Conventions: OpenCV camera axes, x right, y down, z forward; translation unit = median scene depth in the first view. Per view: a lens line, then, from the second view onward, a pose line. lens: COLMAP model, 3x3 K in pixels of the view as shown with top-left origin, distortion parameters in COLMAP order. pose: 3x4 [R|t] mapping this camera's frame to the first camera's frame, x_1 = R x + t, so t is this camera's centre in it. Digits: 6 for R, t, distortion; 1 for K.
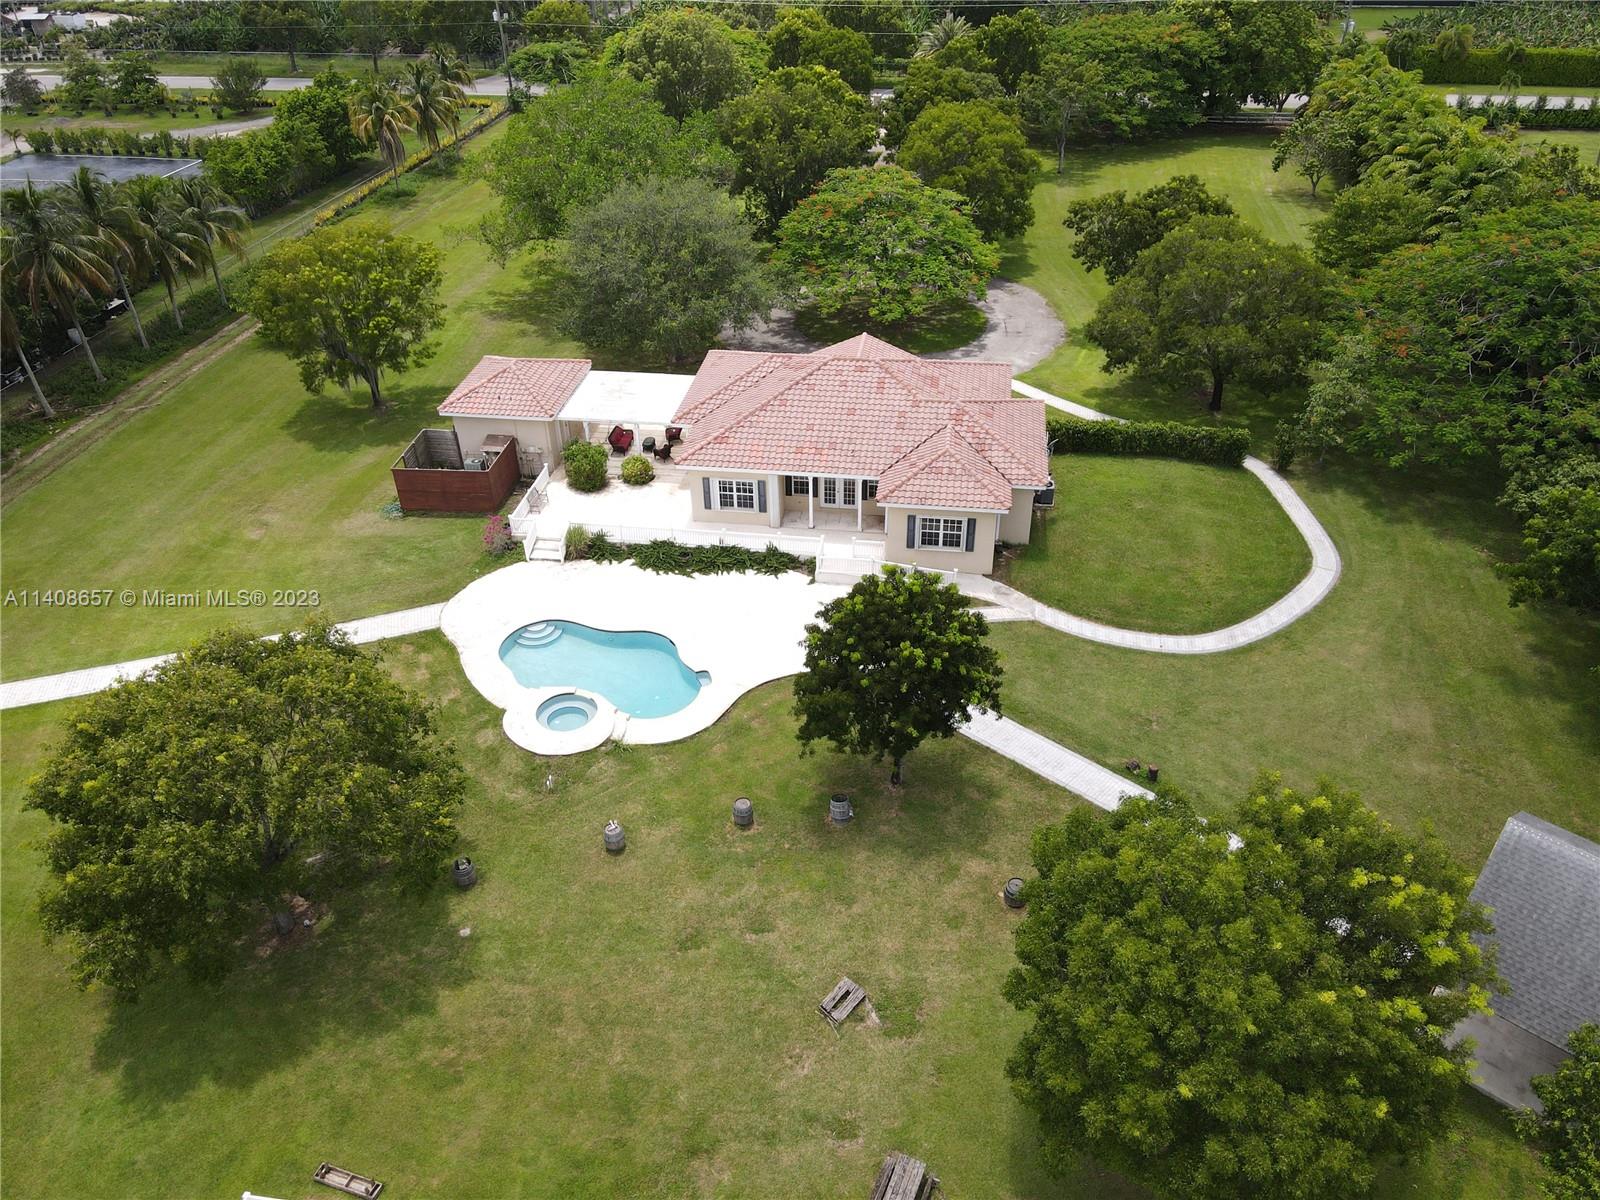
lens RADIAL K [[1187.1, 0, 806.0], [0, 1187.1, 601.4], [0, 0, 1]] dist [-0.023846, 0.088560]
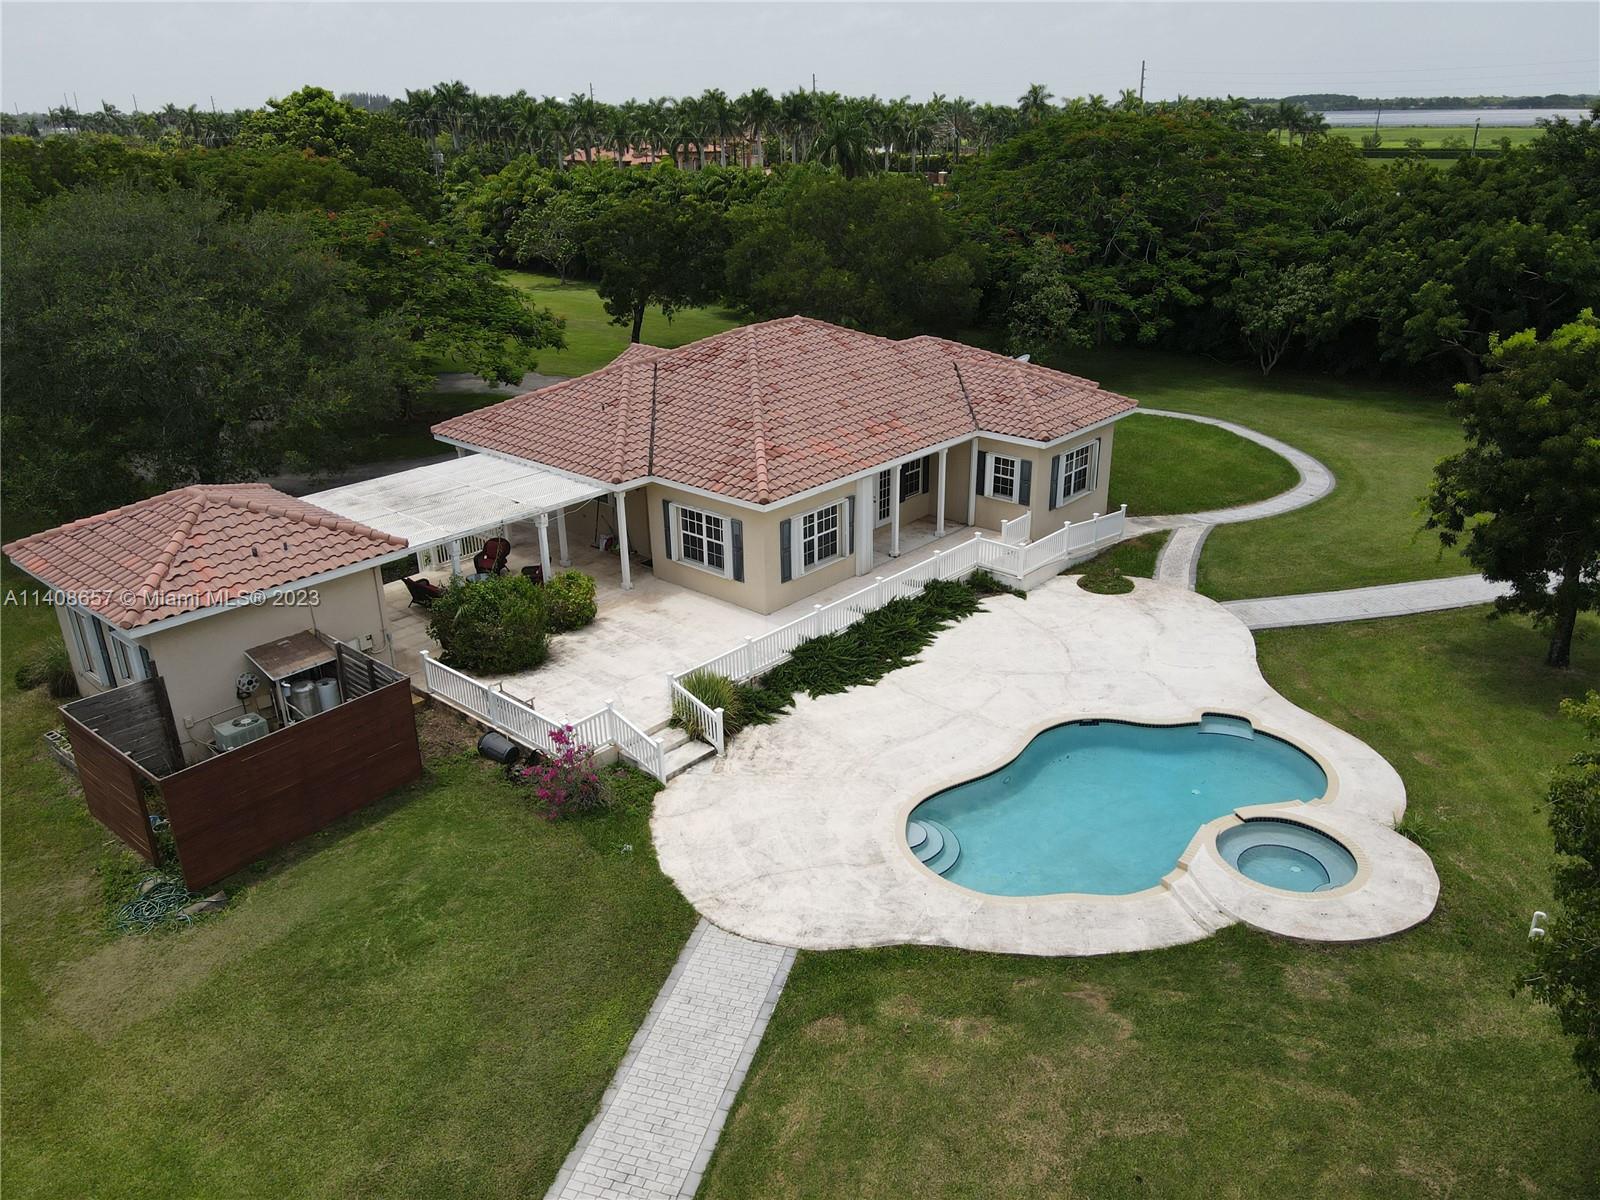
lens RADIAL K [[1190.7, 0, 806.6], [0, 1190.7, 595.7], [0, 0, 1]] dist [-0.007250, 0.044983]
pose [[0.542561, -0.310125, 0.780673, -0.529621], [0.482238, 0.875946, 0.012821, -0.076449], [-0.687803, 0.369514, 0.624808, 0.663556]]
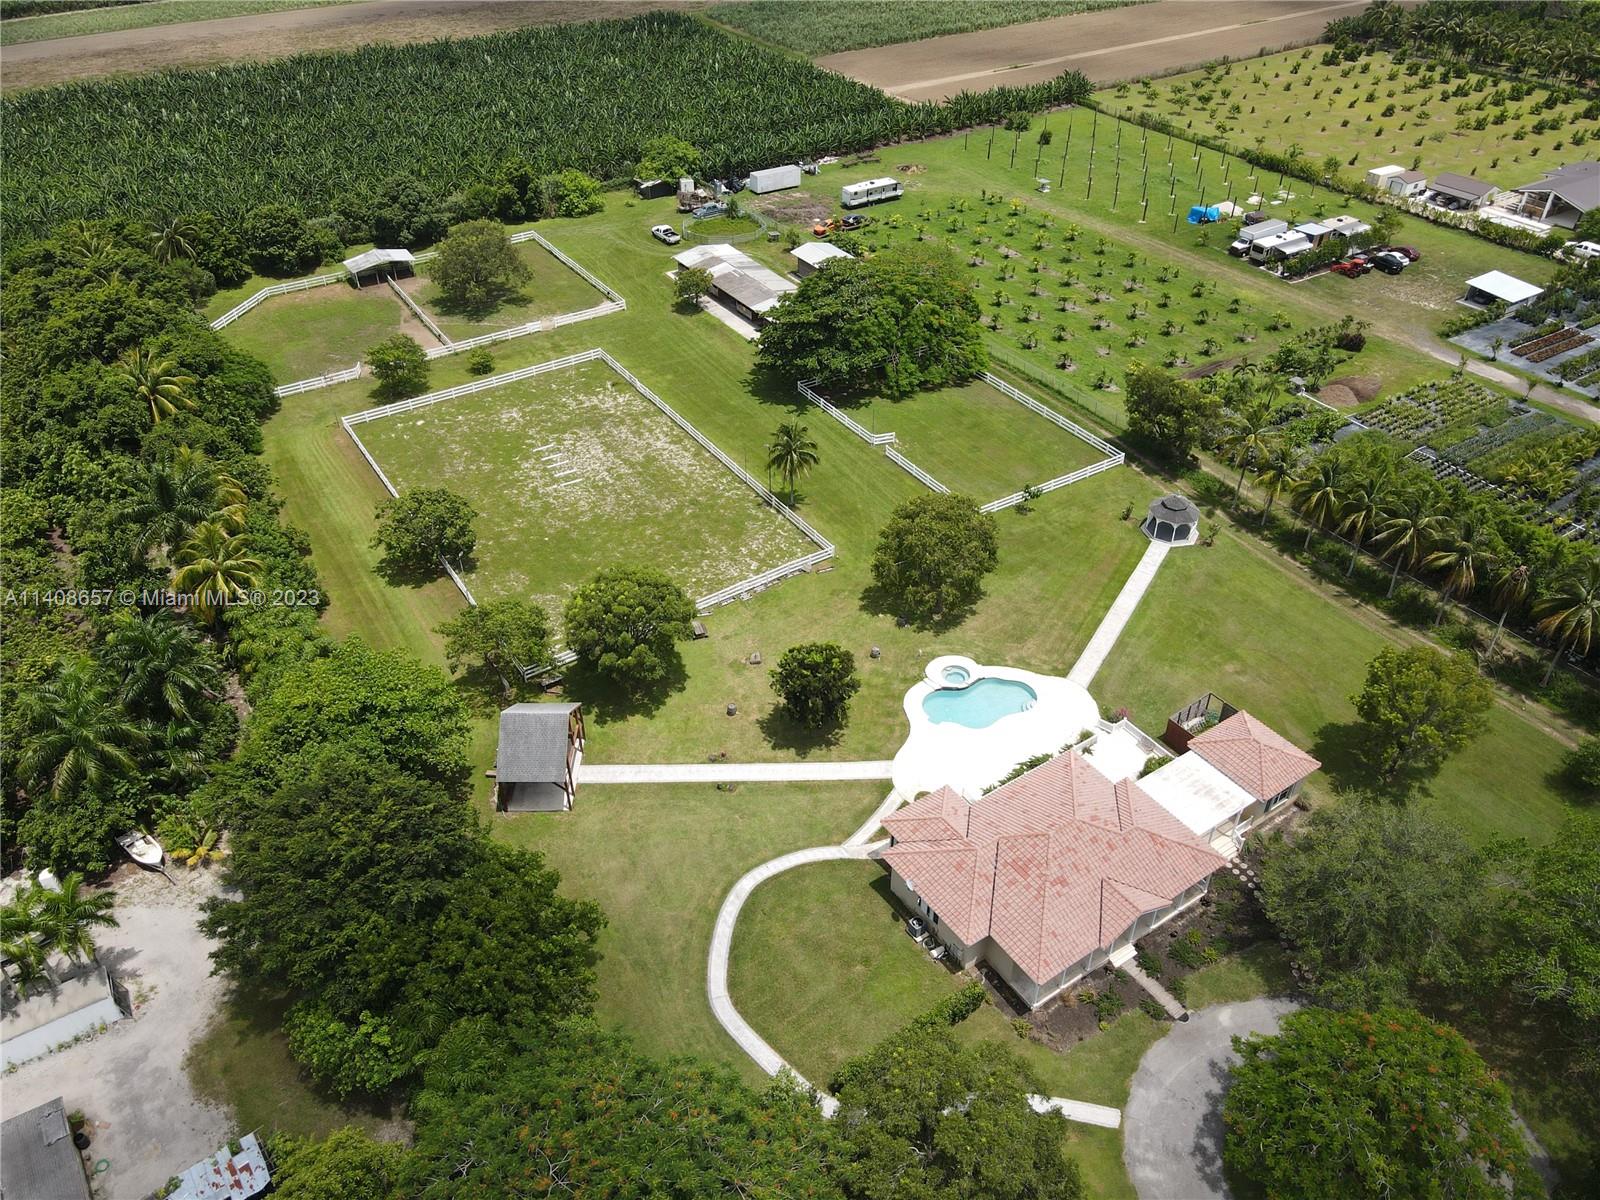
lens RADIAL K [[1190.7, 0, 806.6], [0, 1190.7, 595.7], [0, 0, 1]] dist [-0.007250, 0.044983]
pose [[-0.736344, 0.417379, -0.532533, 0.881022], [-0.377150, 0.400254, 0.835197, -1.353559], [0.561742, 0.815838, -0.137310, 0.852697]]
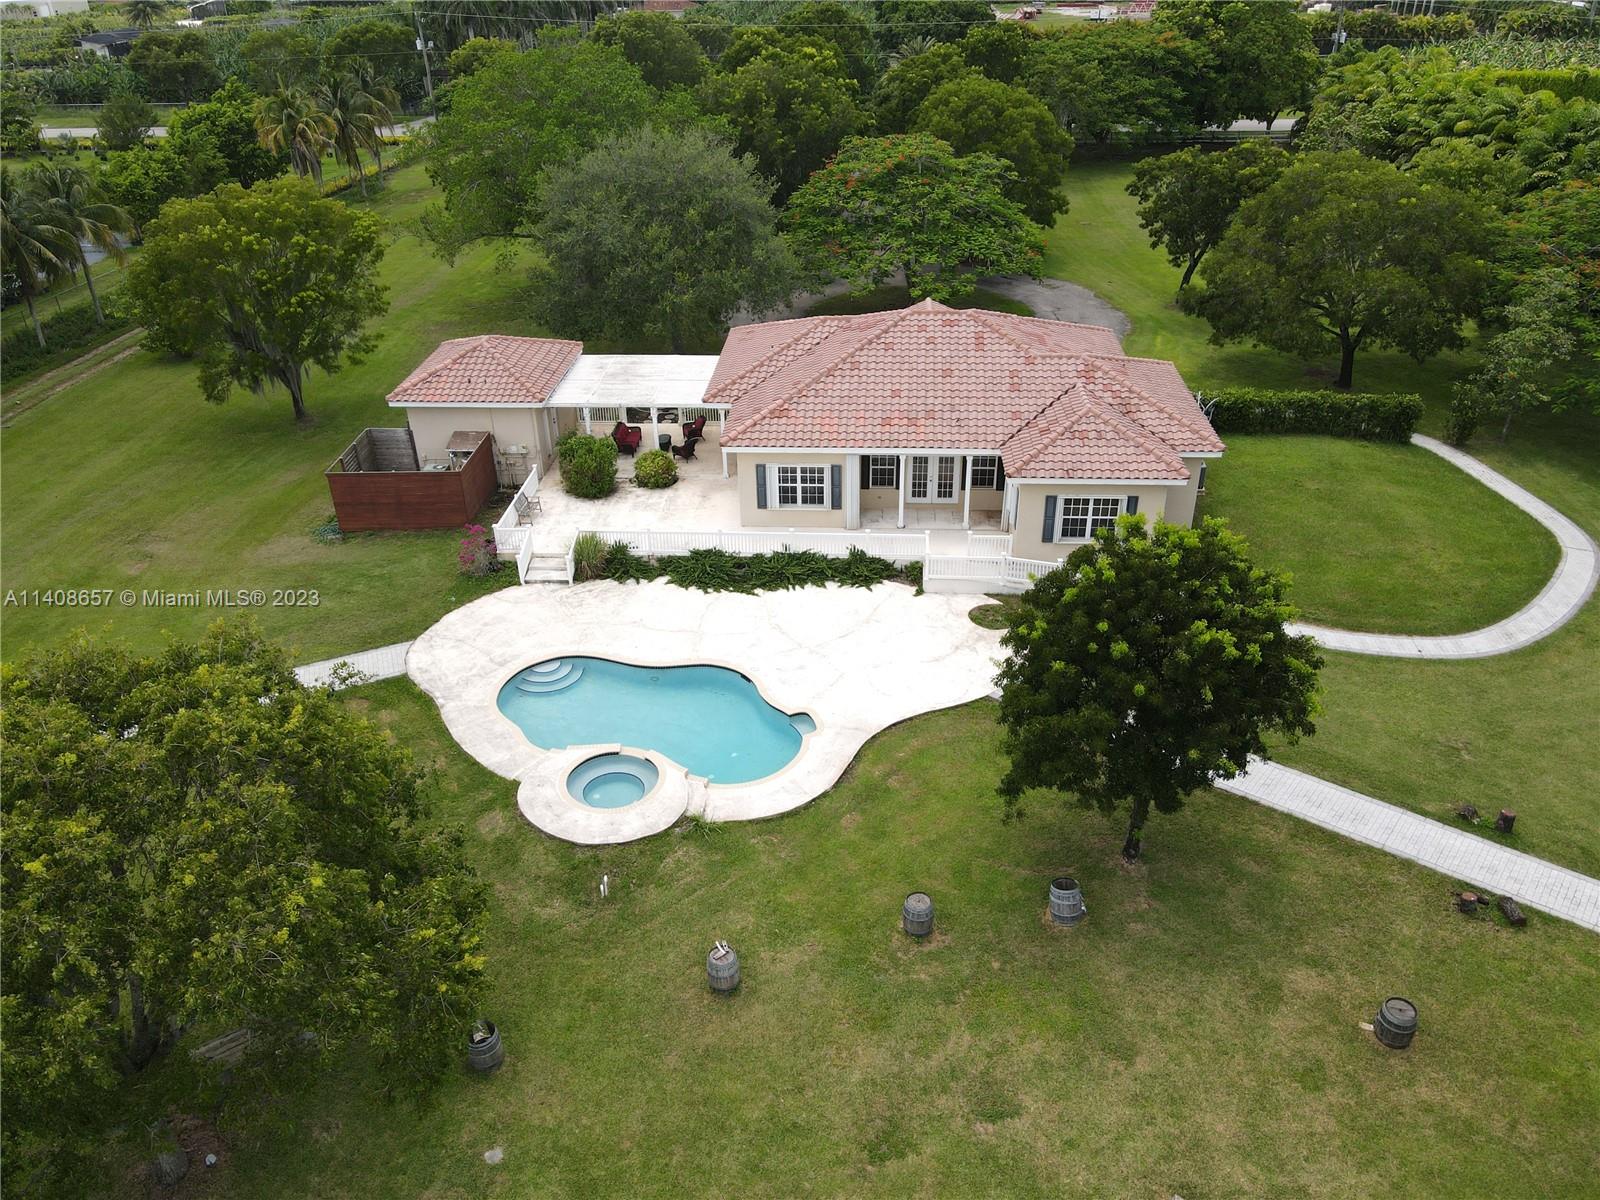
lens RADIAL K [[1190.7, 0, 806.6], [0, 1190.7, 595.7], [0, 0, 1]] dist [-0.007250, 0.044983]
pose [[0.996701, -0.041839, 0.069544, -0.112090], [0.047736, 0.995201, -0.085413, 0.043567], [-0.065637, 0.088451, 0.993916, 0.263326]]
